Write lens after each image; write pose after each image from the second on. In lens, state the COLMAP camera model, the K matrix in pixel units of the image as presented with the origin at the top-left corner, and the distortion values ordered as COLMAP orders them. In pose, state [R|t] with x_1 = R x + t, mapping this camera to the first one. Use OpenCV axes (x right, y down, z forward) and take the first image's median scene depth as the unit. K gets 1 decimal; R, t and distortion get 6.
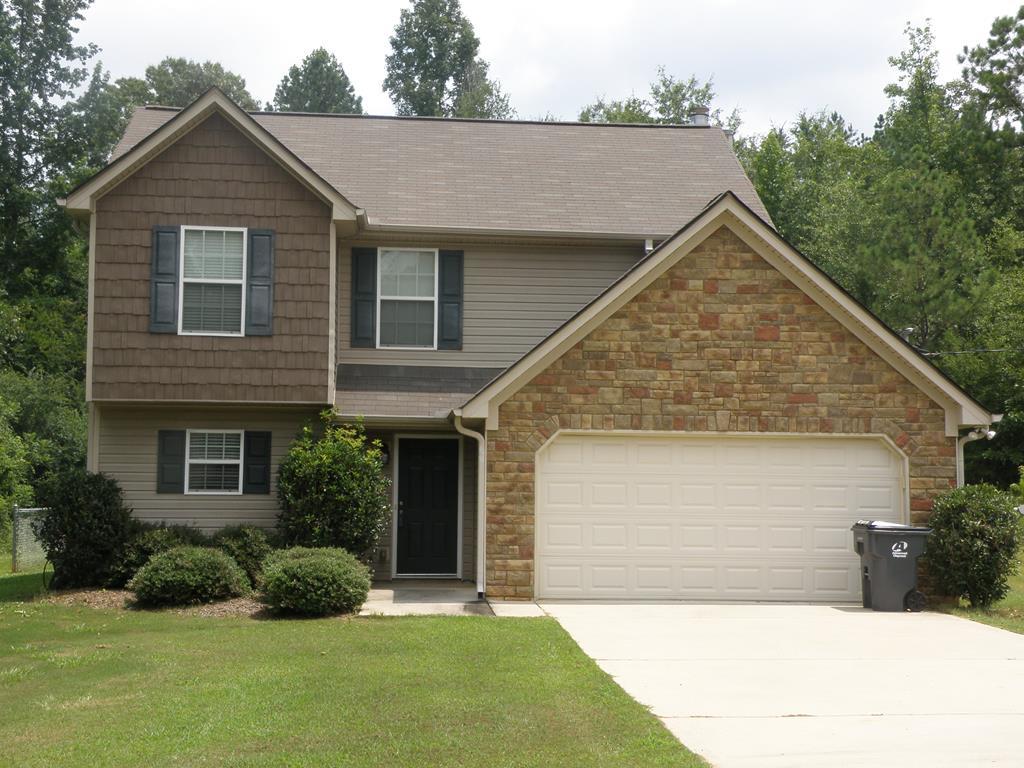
lens RADIAL K [[1554.5, 0, 511.6], [0, 1554.5, 387.7], [0, 0, 1]] dist [0.175163, 0.000000]
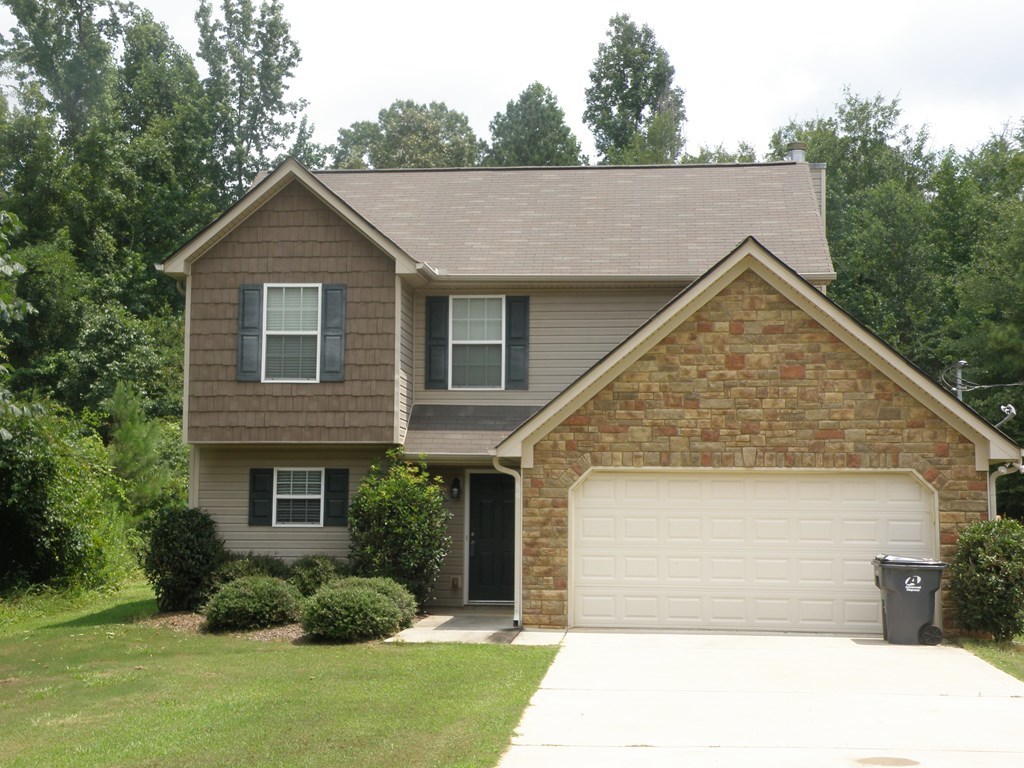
lens RADIAL K [[1554.5, 0, 512.9], [0, 1554.5, 382.4], [0, 0, 1]] dist [0.175163, 0.000000]
pose [[0.981840, -0.018299, -0.188827, 0.170192], [0.016280, 0.999793, -0.012237, -0.017439], [0.189011, 0.008941, 0.981934, -0.048218]]
